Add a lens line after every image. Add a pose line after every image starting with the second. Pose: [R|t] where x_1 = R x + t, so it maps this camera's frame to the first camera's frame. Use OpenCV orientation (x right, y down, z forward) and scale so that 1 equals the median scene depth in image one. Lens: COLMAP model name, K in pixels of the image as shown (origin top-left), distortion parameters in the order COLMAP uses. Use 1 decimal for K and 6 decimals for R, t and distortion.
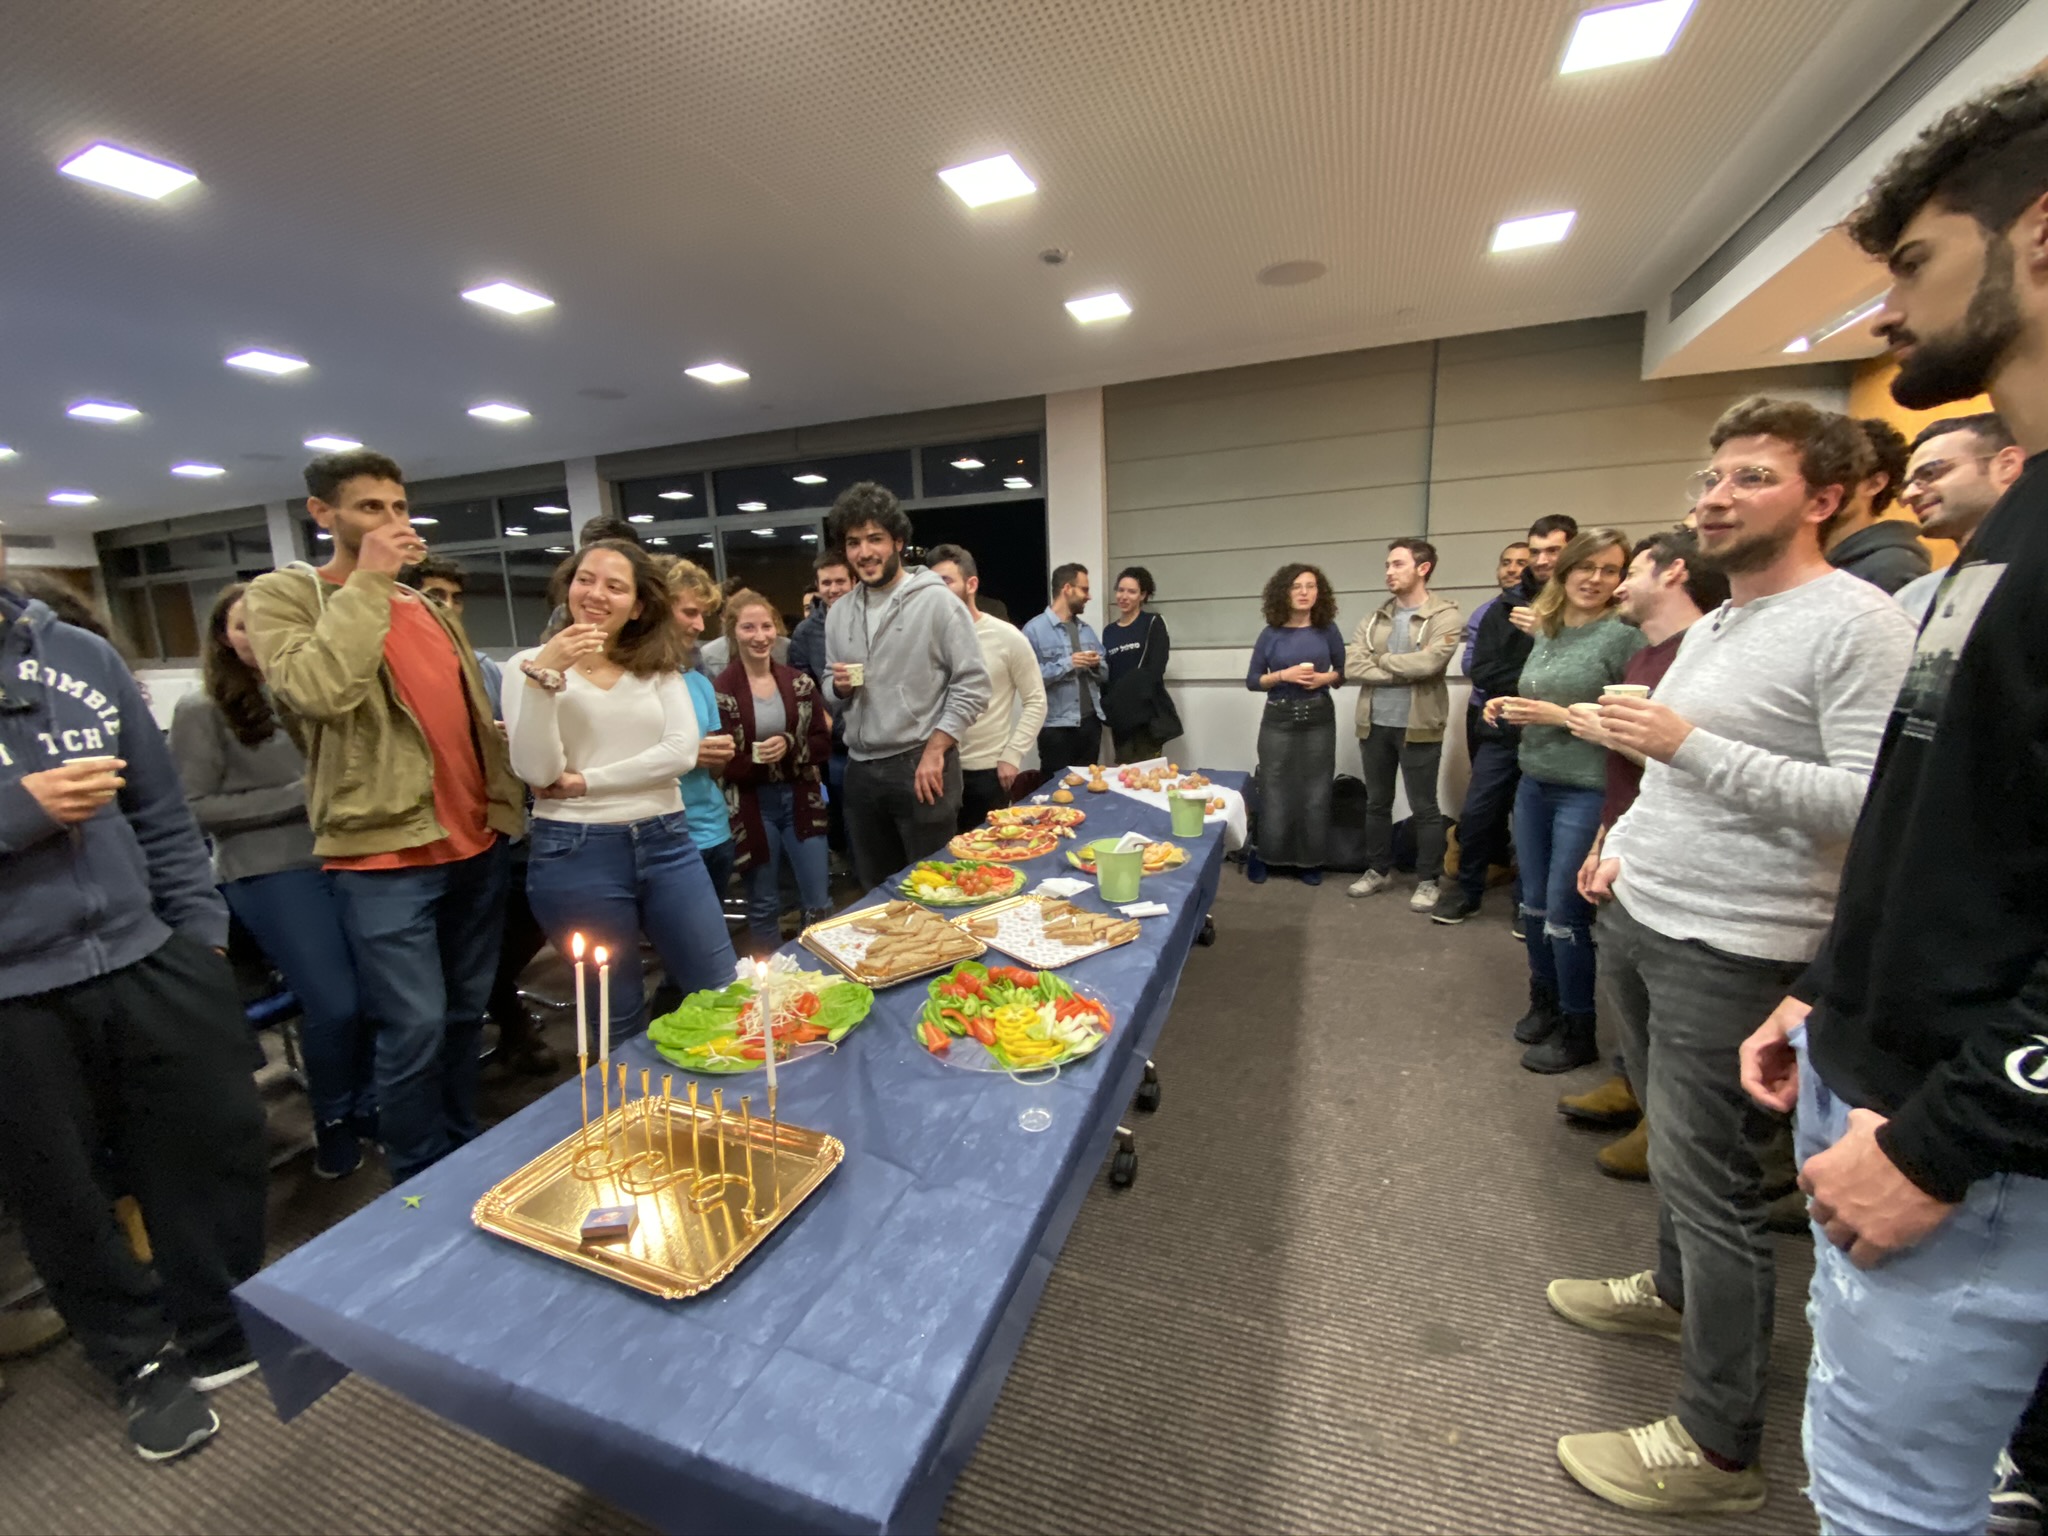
lens RADIAL K [[826.2, 0, 1020.3], [0, 826.2, 775.8], [0, 0, 1]] dist [0.011458, -0.012155]
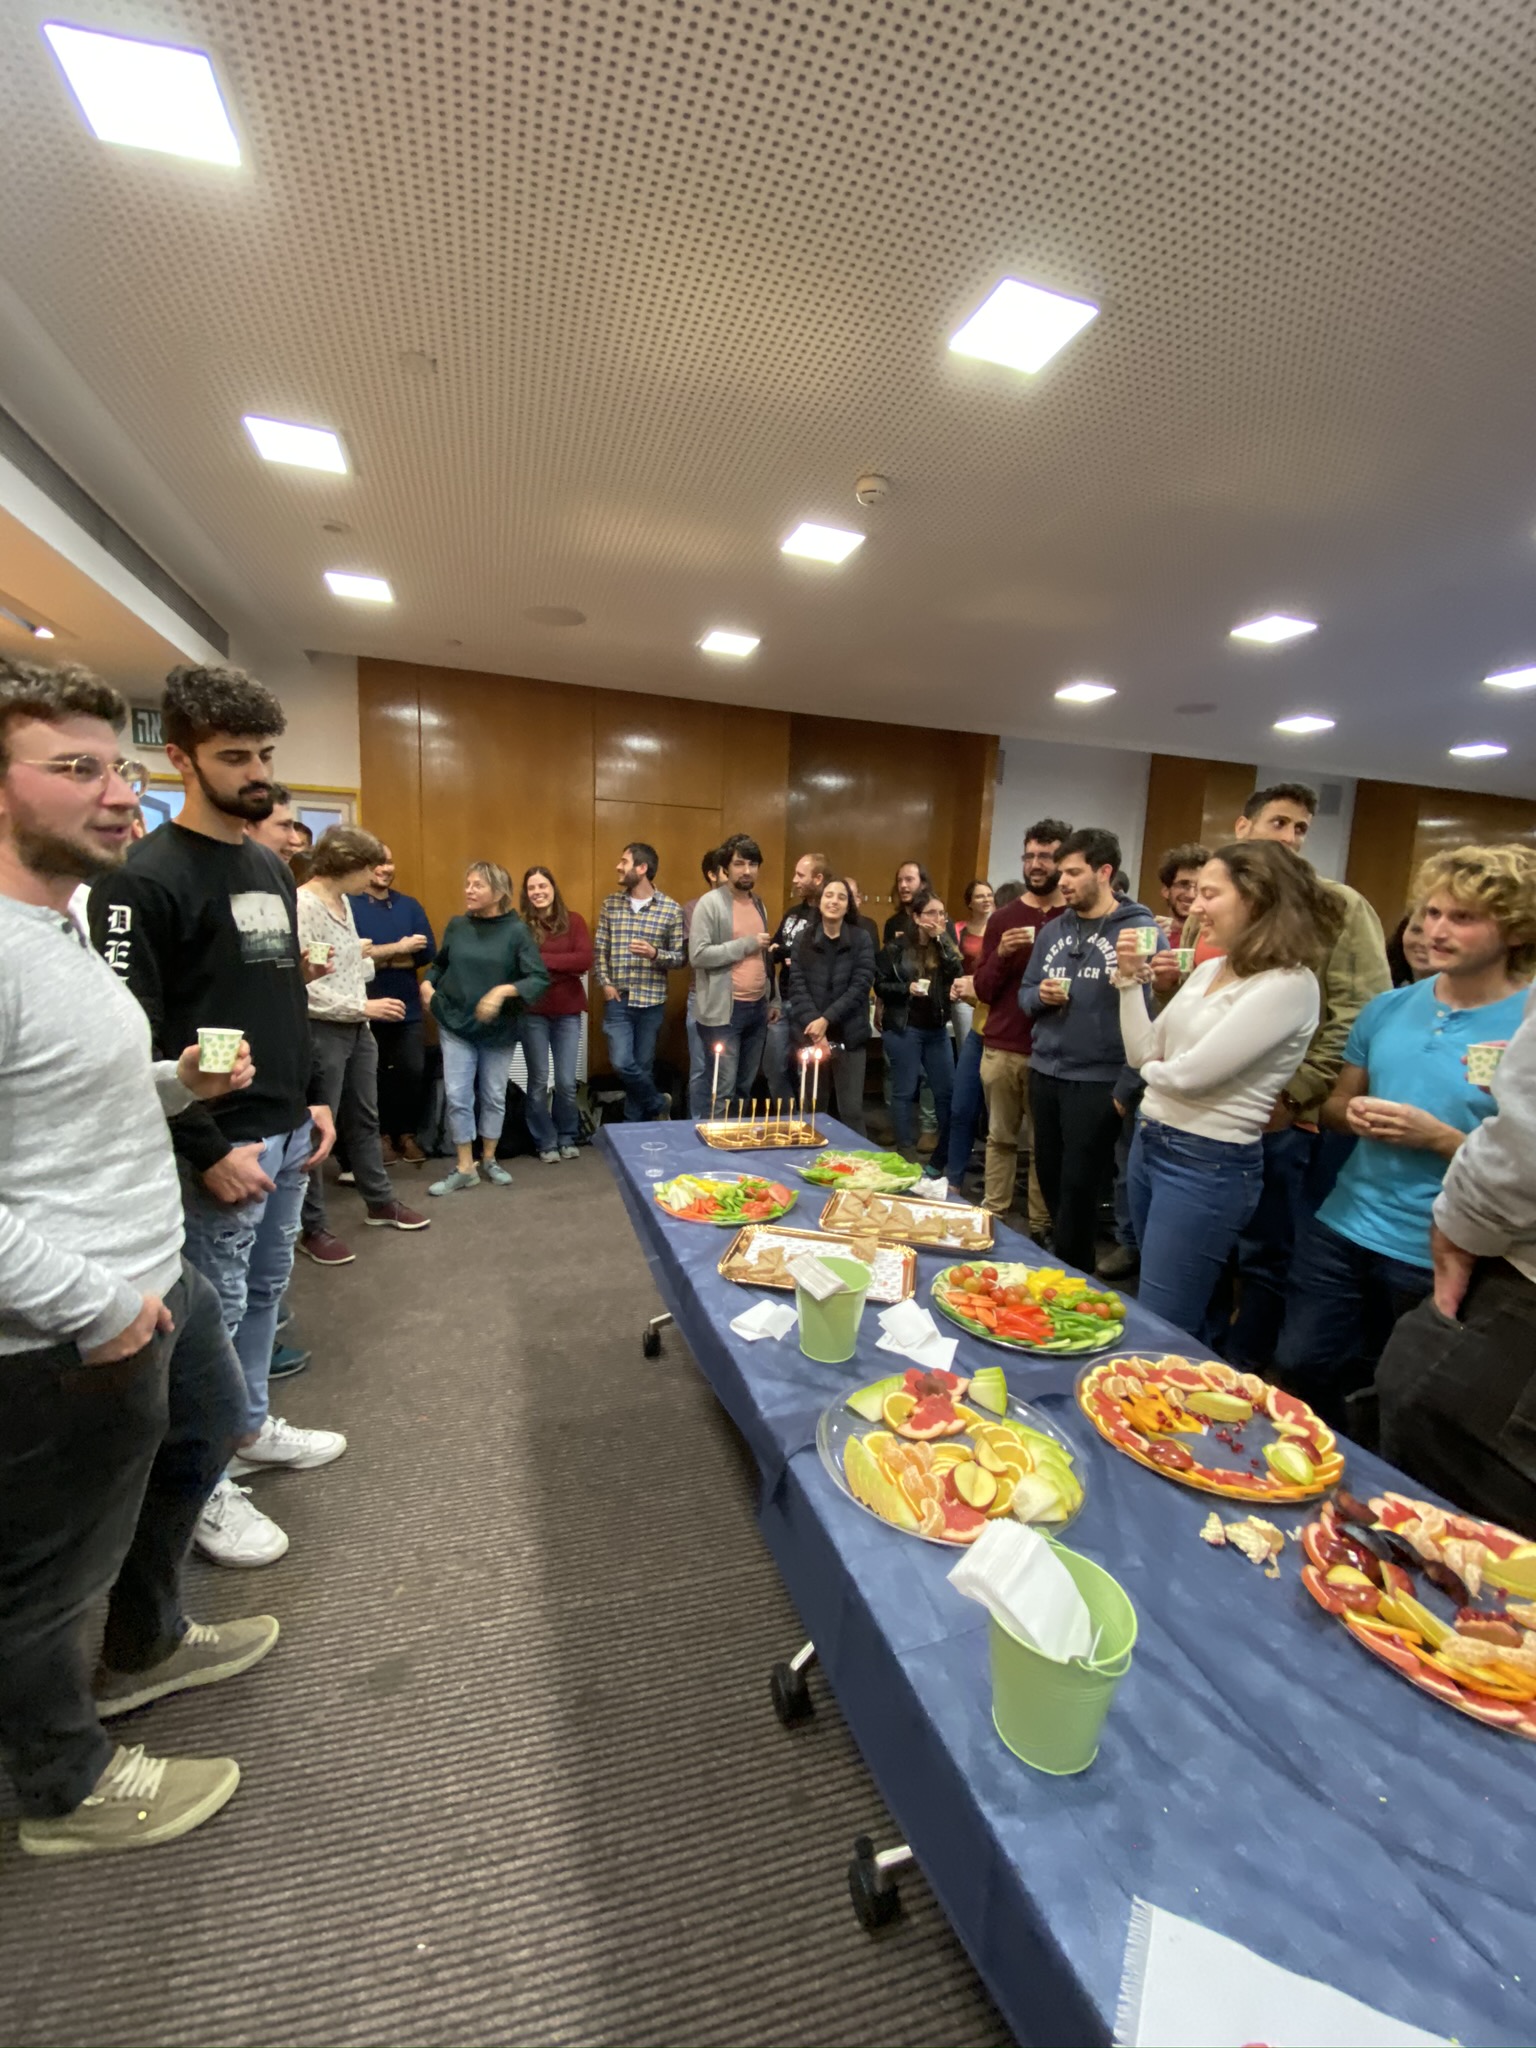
lens RADIAL K [[826.2, 0, 766.1], [0, 826.2, 1020.4], [0, 0, 1]] dist [0.011458, -0.012155]
pose [[-0.773622, 0.088410, -0.627449, 0.413358], [-0.127756, 0.948120, 0.291112, -0.218398], [0.620634, 0.305371, -0.722192, 1.015089]]
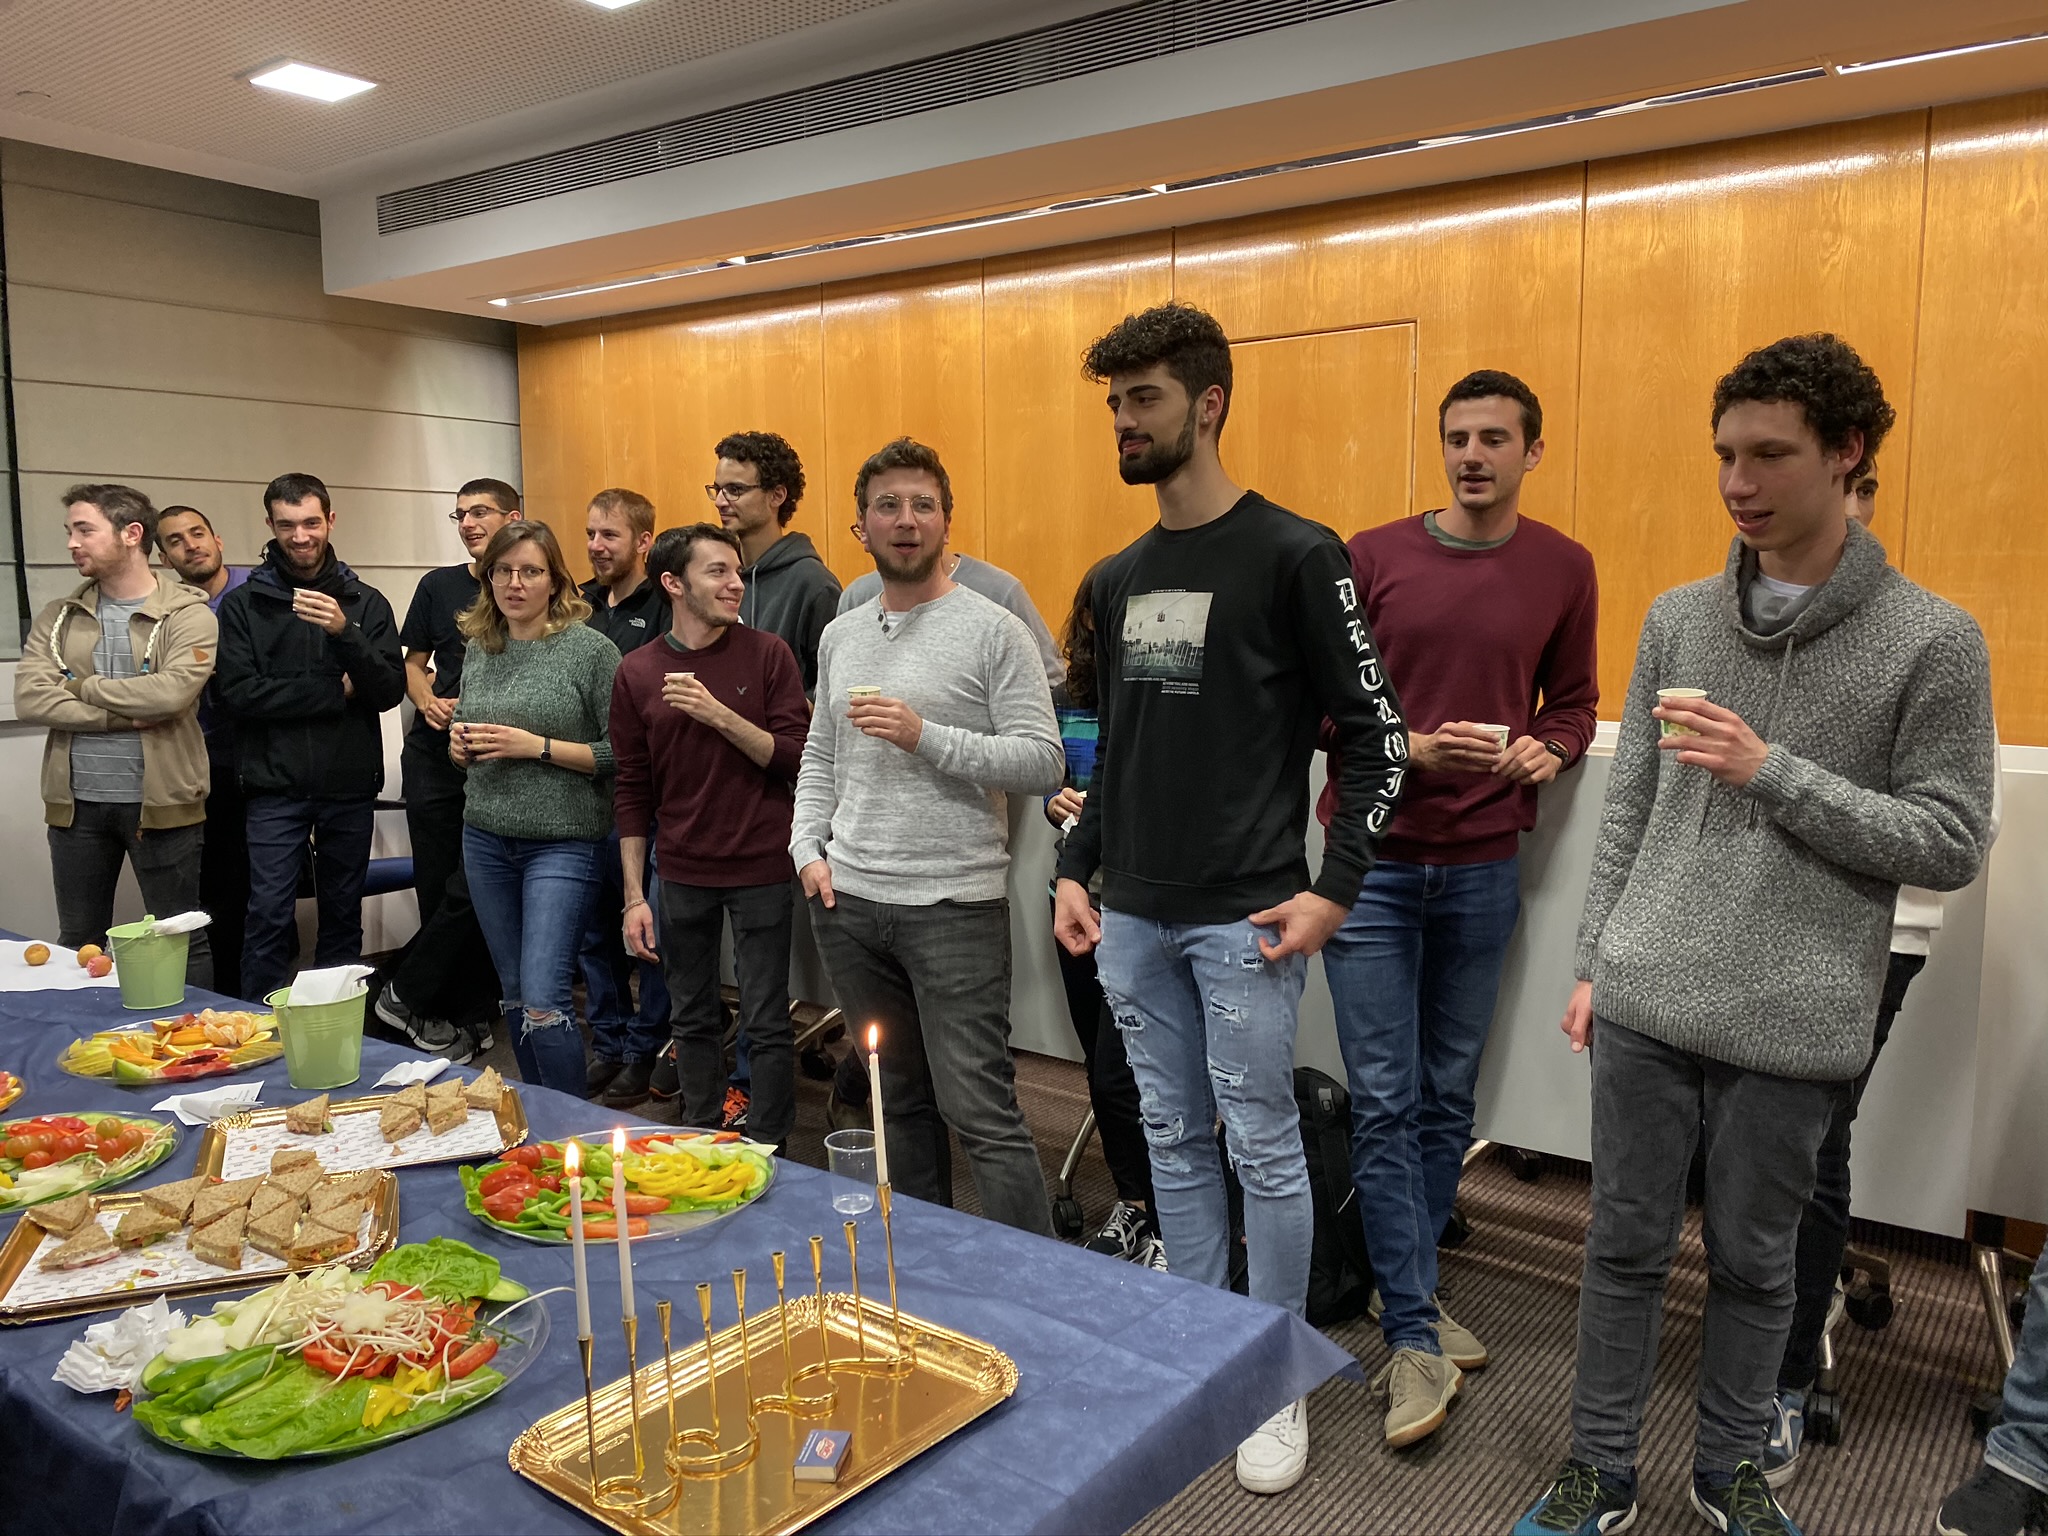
lens RADIAL K [[1571.3, 0, 1017.9], [0, 1571.3, 776.4], [0, 0, 1]] dist [0.001336, -0.012800]
pose [[0.266105, -0.087317, 0.959981, -0.593701], [0.171107, 0.984352, 0.042103, -0.020999], [-0.948636, 0.153055, 0.276881, 0.139192]]
